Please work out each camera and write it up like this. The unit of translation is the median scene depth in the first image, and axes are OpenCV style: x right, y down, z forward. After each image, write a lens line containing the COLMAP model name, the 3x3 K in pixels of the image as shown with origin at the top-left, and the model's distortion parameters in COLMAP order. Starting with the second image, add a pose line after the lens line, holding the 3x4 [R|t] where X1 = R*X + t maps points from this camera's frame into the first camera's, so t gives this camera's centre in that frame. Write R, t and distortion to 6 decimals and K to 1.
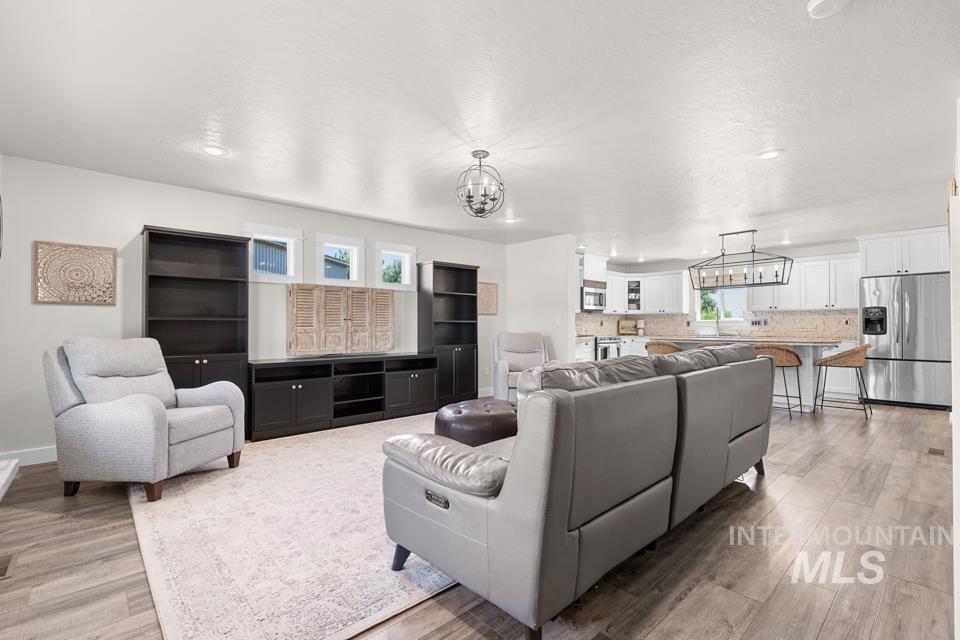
lens RADIAL K [[440.8, 0, 480.7], [0, 440.8, 320.1], [0, 0, 1]] dist [0.003911, -0.000761]
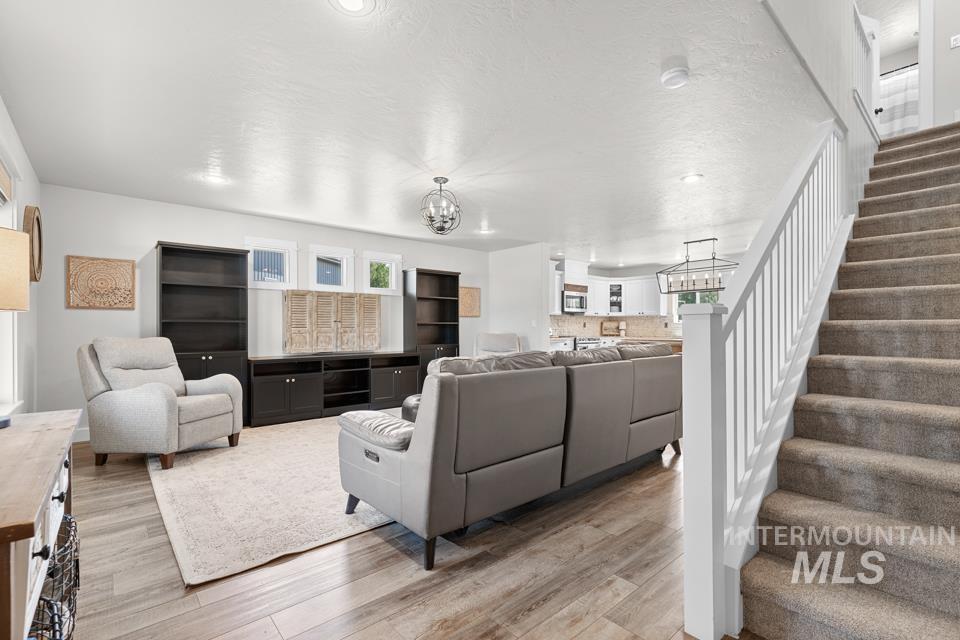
lens RADIAL K [[440.8, 0, 480.0], [0, 440.8, 325.1], [0, 0, 1]] dist [0.003911, -0.000761]
pose [[0.999740, 0.000715, -0.022785, 0.132413], [-0.000514, 0.999961, 0.008851, -0.003290], [0.022791, -0.008837, 0.999701, -0.171688]]
